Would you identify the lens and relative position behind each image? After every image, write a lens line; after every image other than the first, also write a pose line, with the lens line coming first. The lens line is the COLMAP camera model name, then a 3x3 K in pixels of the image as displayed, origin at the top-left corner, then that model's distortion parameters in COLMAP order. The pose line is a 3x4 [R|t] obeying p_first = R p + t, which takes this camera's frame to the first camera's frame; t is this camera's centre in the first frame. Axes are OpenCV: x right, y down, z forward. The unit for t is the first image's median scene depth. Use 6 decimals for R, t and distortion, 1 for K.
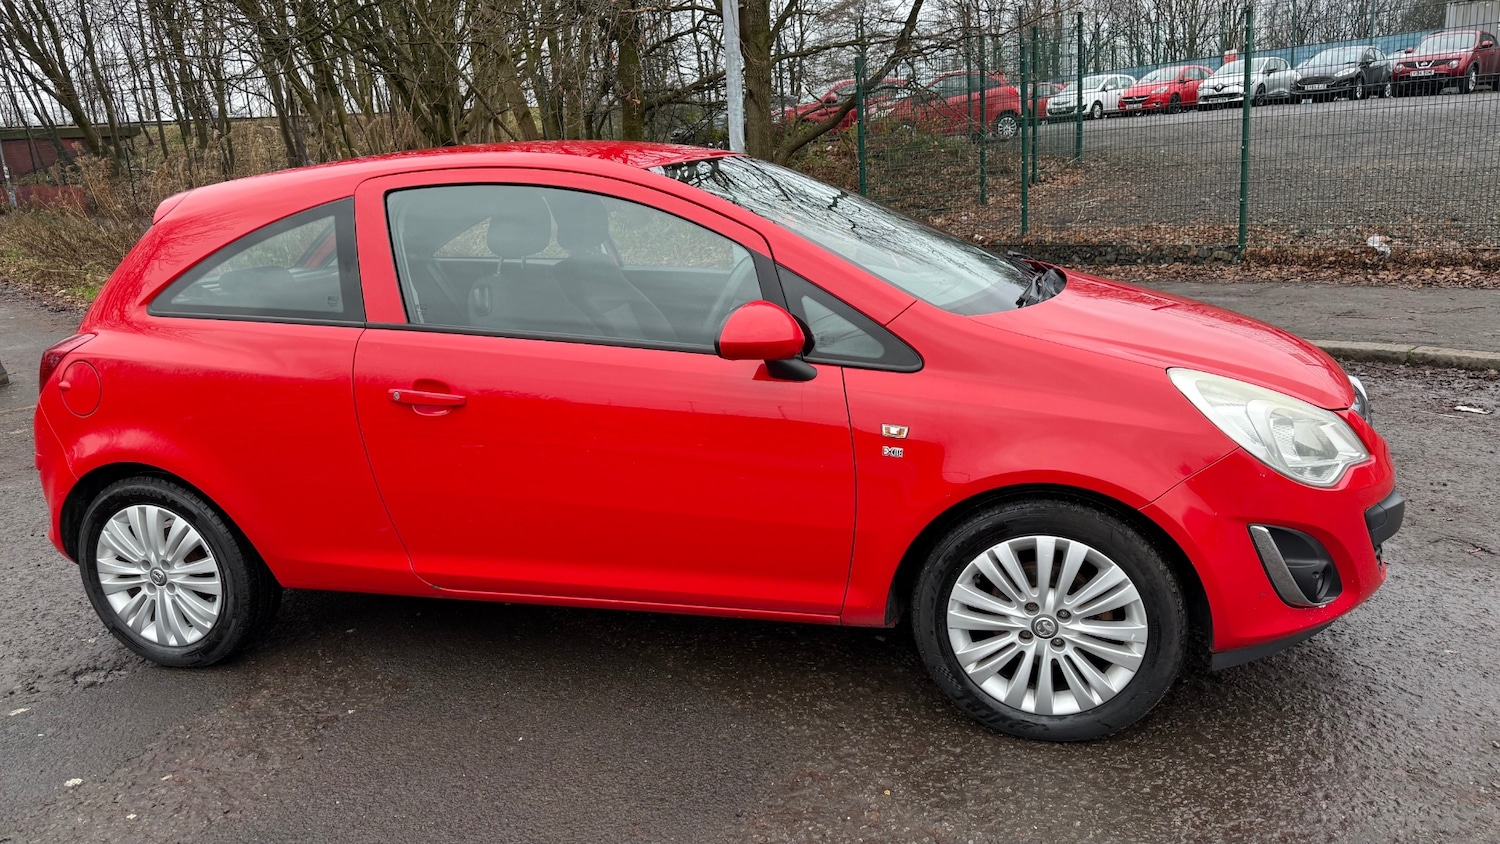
lens RADIAL K [[1083.7, 0, 720.3], [0, 1083.7, 442.7], [0, 0, 1]] dist [0.030805, -0.046013]
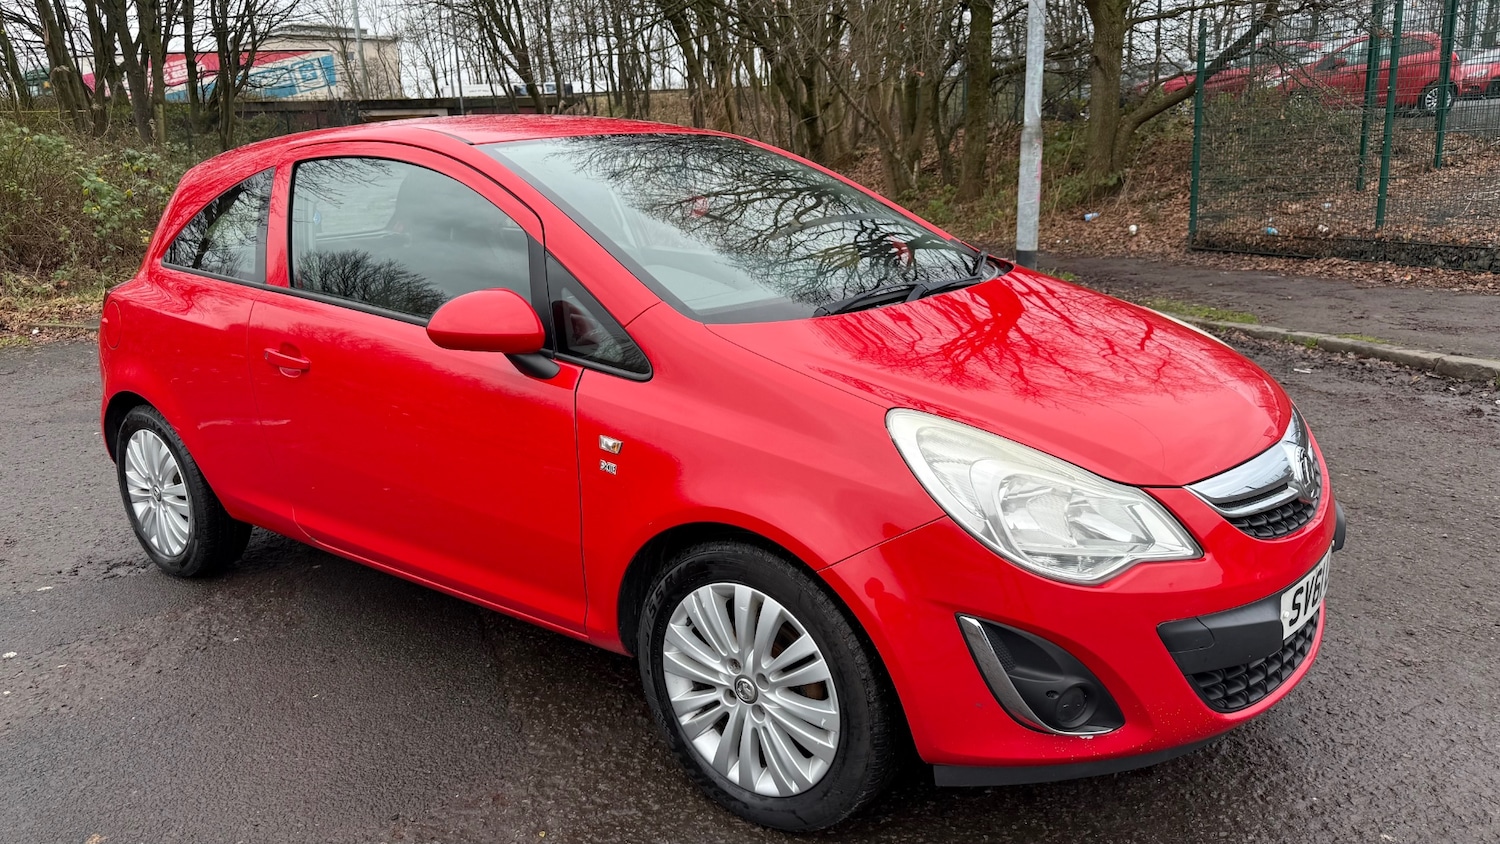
lens RADIAL K [[1070.9, 0, 717.7], [0, 1070.9, 431.7], [0, 0, 1]] dist [0.041223, -0.042825]
pose [[0.923977, 0.115056, -0.364730, 0.448902], [-0.108189, 0.993354, 0.039282, -0.051821], [0.366825, 0.003165, 0.930284, 0.155630]]
